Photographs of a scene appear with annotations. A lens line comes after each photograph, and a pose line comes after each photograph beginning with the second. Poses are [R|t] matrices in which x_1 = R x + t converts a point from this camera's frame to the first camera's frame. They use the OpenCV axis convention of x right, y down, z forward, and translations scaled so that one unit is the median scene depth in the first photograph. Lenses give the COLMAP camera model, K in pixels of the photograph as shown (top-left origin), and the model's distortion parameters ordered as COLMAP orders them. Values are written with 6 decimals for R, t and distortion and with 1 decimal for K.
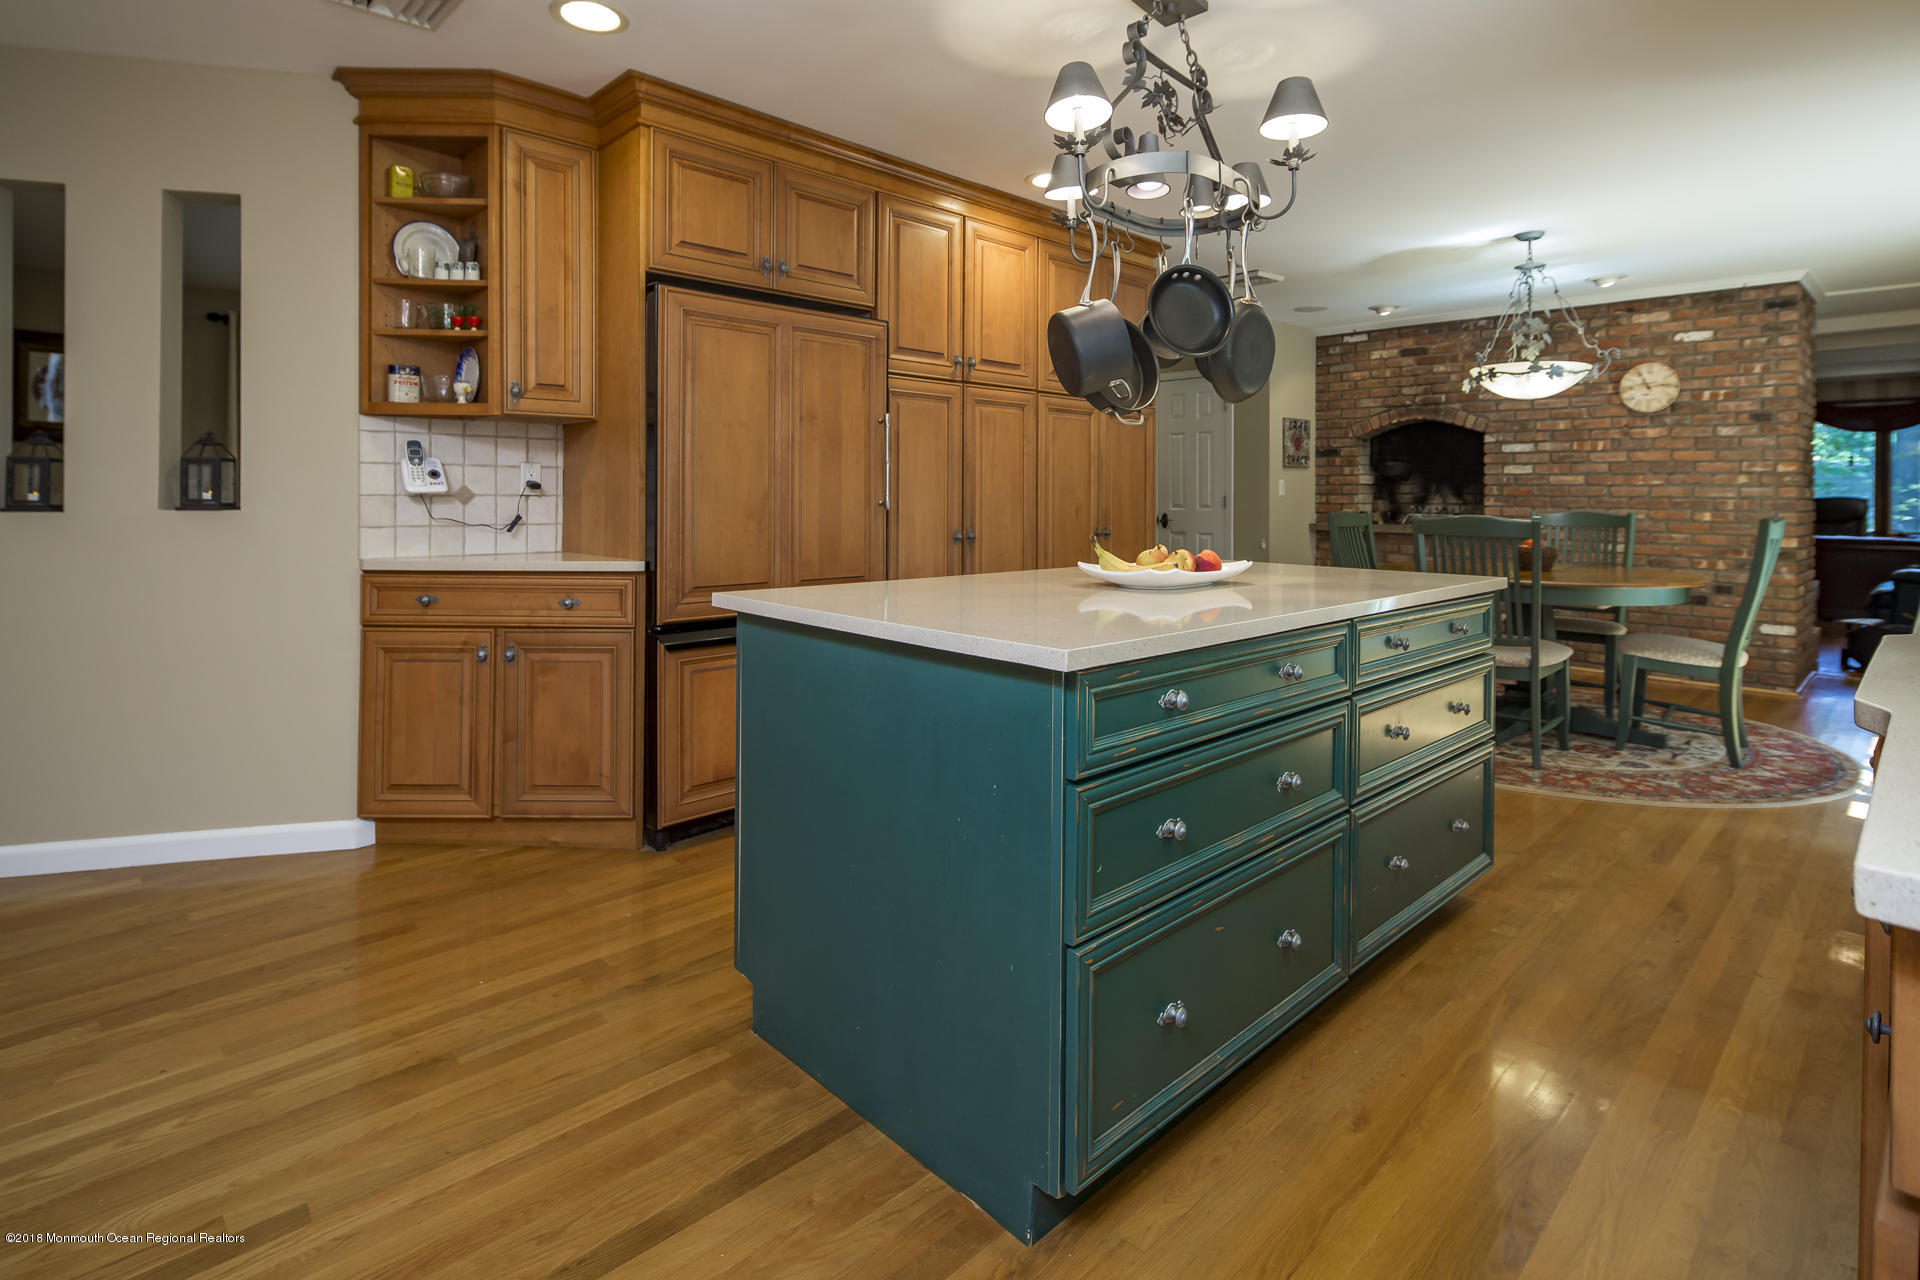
lens RADIAL K [[947.8, 0, 951.3], [0, 947.8, 498.3], [0, 0, 1]] dist [0.009580, -0.005368]
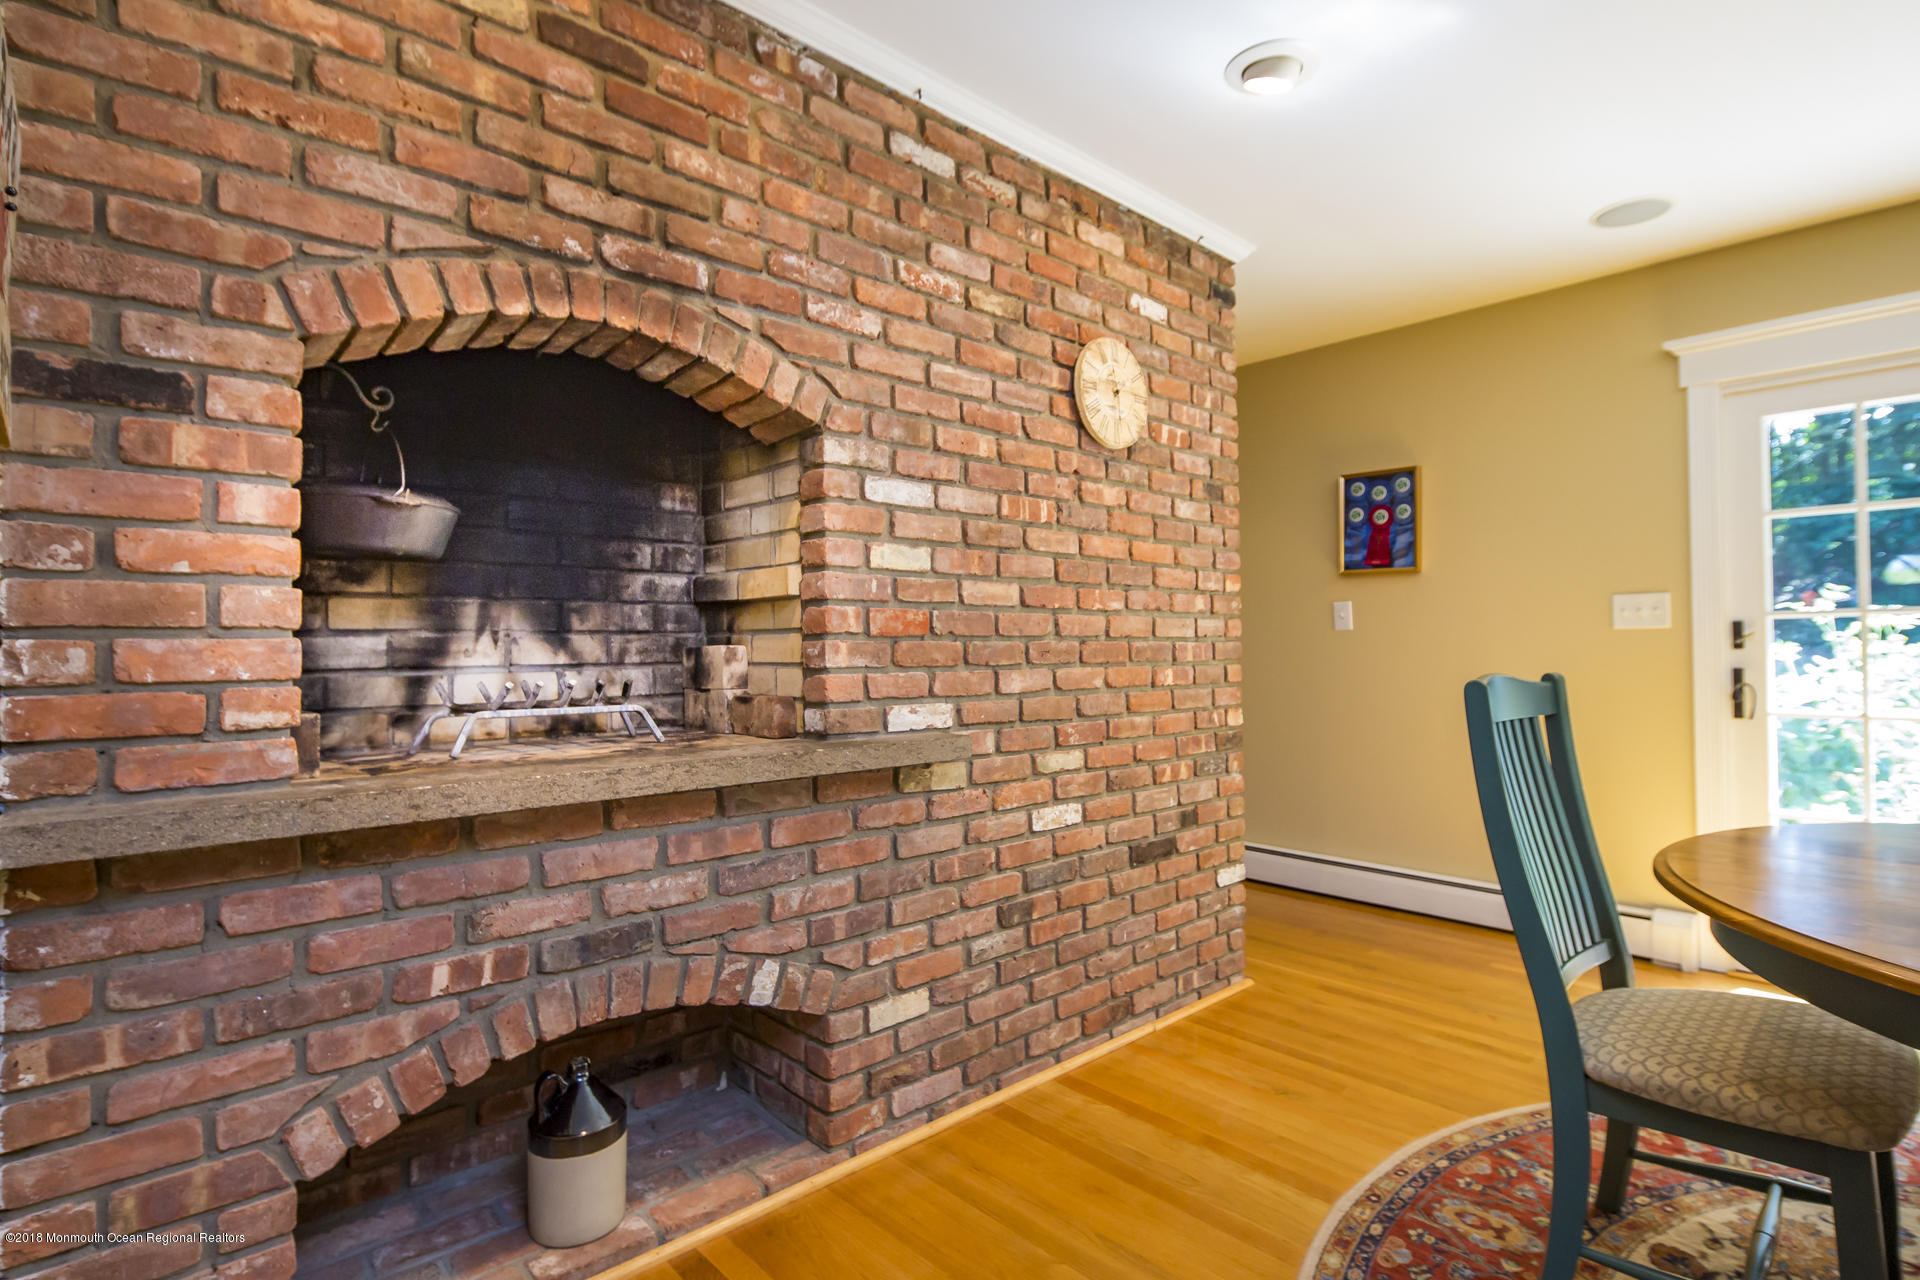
lens RADIAL K [[947.8, 0, 973.5], [0, 947.8, 633.0], [0, 0, 1]] dist [0.009580, -0.005368]
pose [[0.004979, 0.010880, 0.999928, 0.272882], [0.013818, 0.999845, -0.010947, 0.000371], [-0.999892, 0.013871, 0.004828, 1.008488]]
